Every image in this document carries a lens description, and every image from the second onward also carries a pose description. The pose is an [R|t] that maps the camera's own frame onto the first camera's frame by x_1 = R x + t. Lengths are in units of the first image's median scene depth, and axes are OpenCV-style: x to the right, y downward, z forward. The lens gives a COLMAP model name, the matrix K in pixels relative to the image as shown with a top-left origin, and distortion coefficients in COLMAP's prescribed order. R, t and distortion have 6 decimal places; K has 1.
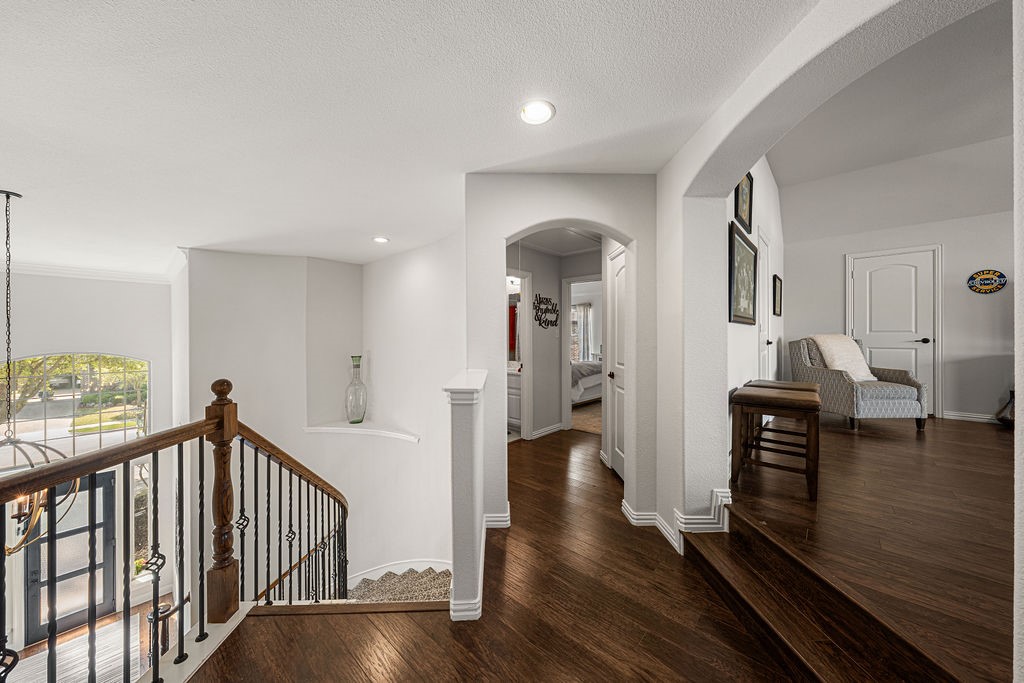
lens RADIAL K [[349.4, 0, 512.2], [0, 349.4, 335.5], [0, 0, 1]] dist [-0.002364, -0.000389]
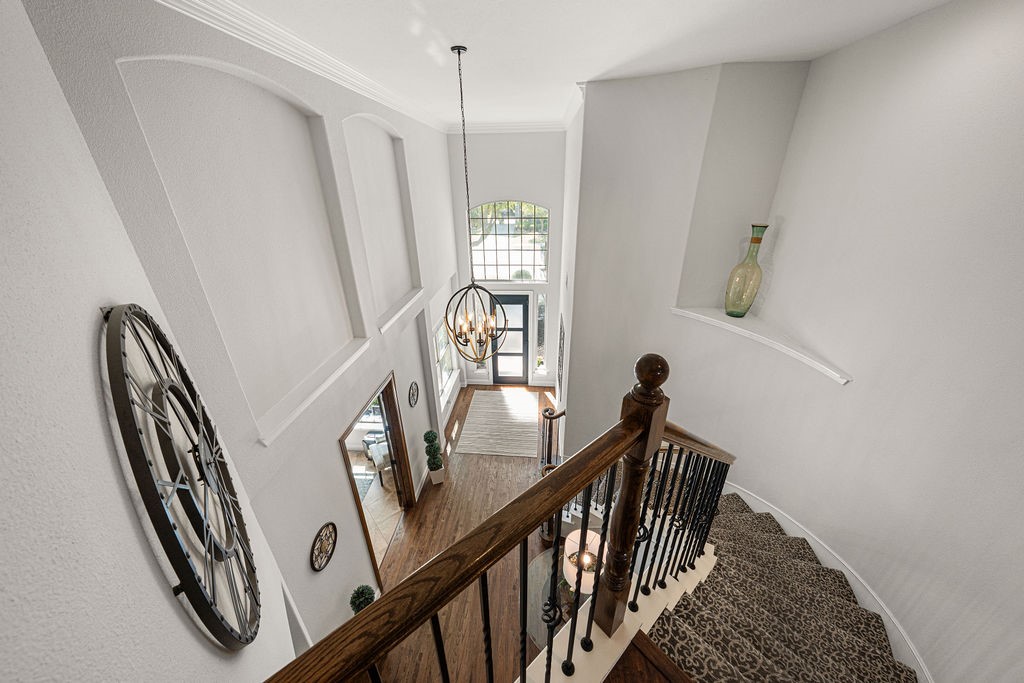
lens RADIAL K [[349.4, 0, 512.2], [0, 349.4, 335.5], [0, 0, 1]] dist [-0.002364, -0.000389]
pose [[0.620466, 0.320085, -0.715938, -0.198297], [0.011390, 0.909141, 0.416333, -0.037411], [0.784151, -0.266475, 0.560445, 0.183352]]
